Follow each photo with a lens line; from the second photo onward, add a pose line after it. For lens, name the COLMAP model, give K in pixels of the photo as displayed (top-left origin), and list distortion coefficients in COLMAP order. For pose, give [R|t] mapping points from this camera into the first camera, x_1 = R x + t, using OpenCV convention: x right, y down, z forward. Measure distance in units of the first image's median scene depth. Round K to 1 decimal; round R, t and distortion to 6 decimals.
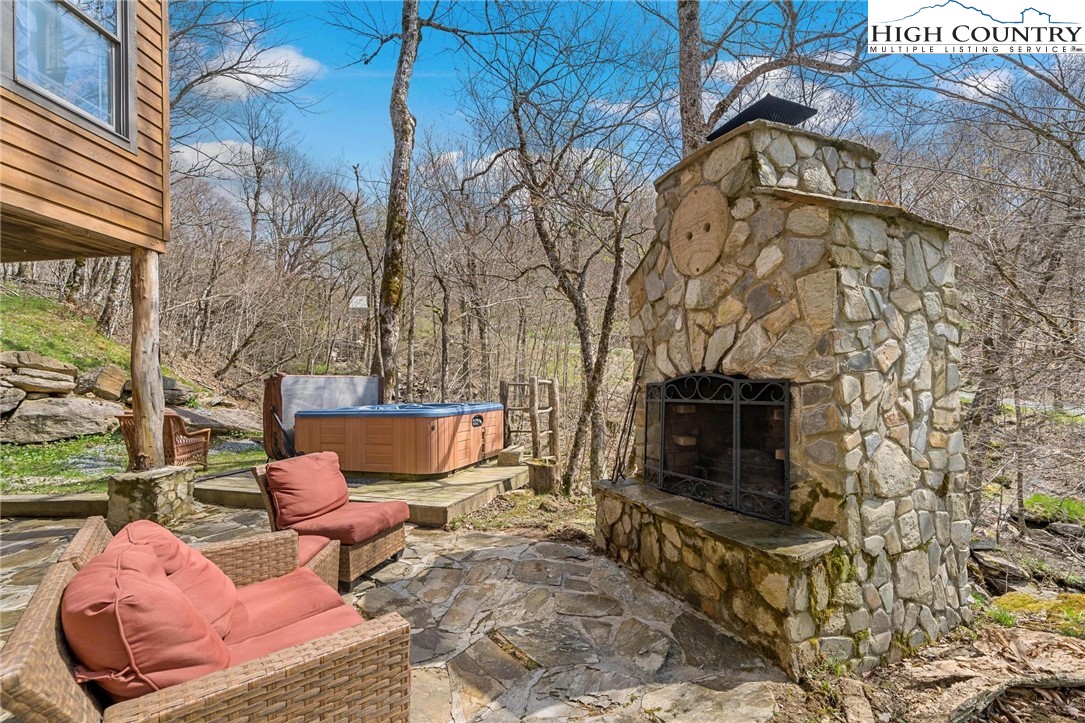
lens RADIAL K [[468.2, 0, 545.8], [0, 468.2, 367.2], [0, 0, 1]] dist [-0.001959, -0.000475]
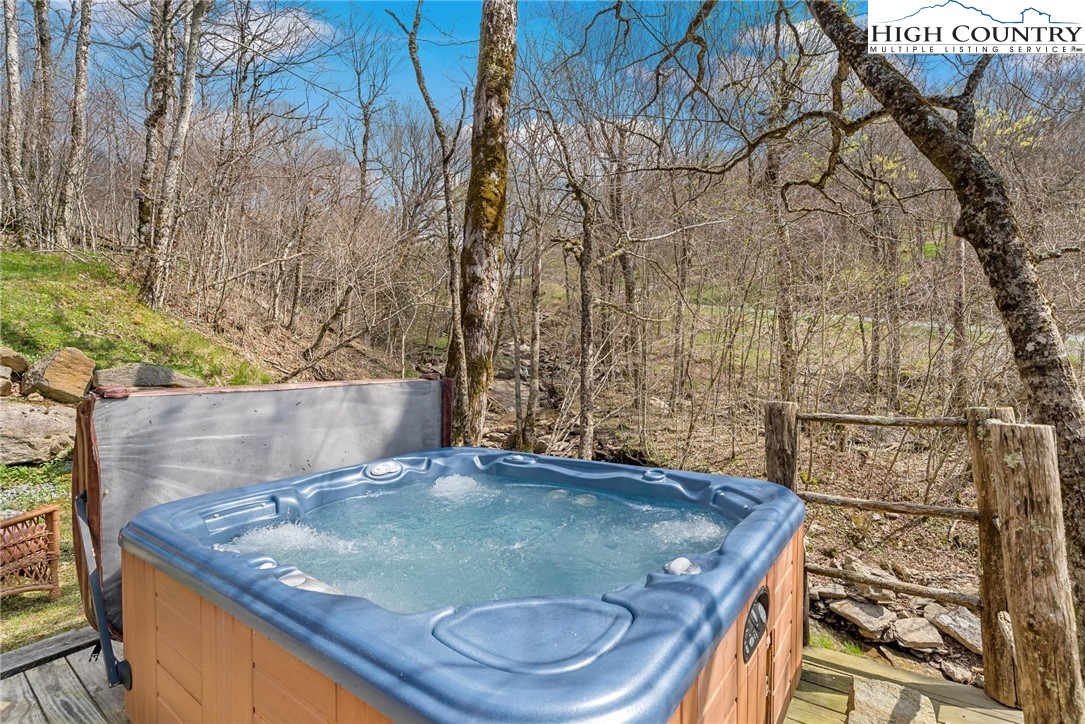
lens RADIAL K [[512.9, 0, 536.5], [0, 512.9, 366.0], [0, 0, 1]] dist [0.001612, -0.000419]
pose [[0.957007, 0.009594, -0.289907, -0.293347], [0.006172, 0.998553, 0.053420, -0.034623], [0.290000, -0.052912, 0.955563, 1.239633]]
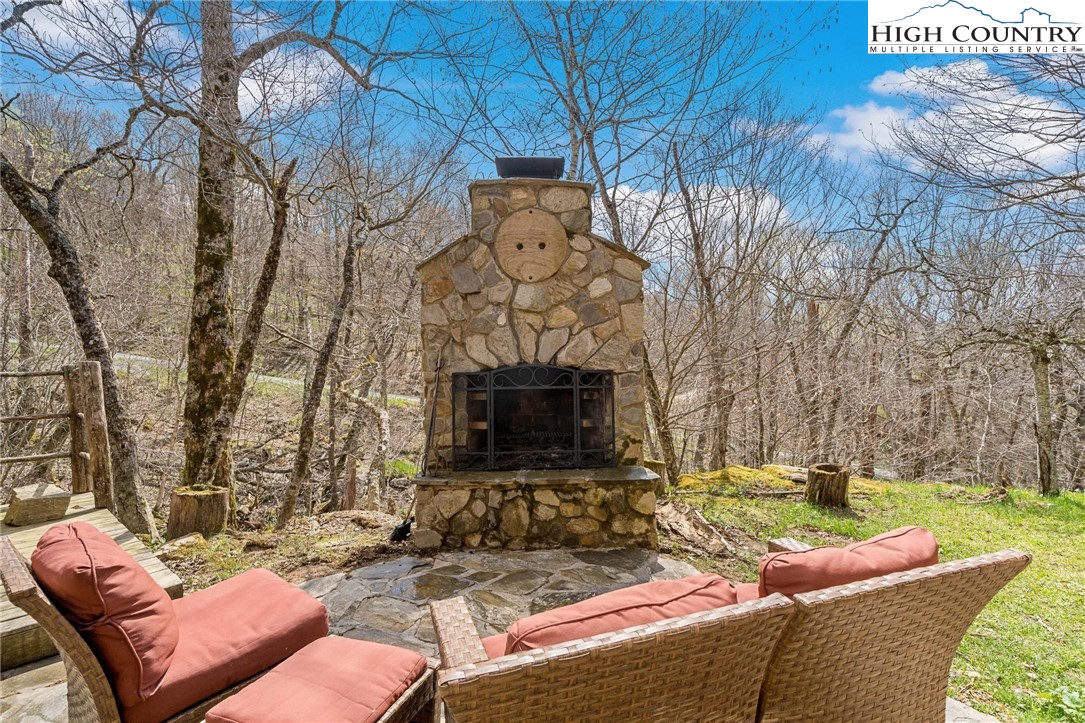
lens RADIAL K [[512.9, 0, 535.8], [0, 512.9, 368.8], [0, 0, 1]] dist [0.001612, -0.000419]
pose [[0.373564, 0.016386, 0.927460, -0.722815], [-0.033377, 0.999434, -0.004214, 0.023603], [-0.927004, -0.029382, 0.373899, 0.405717]]
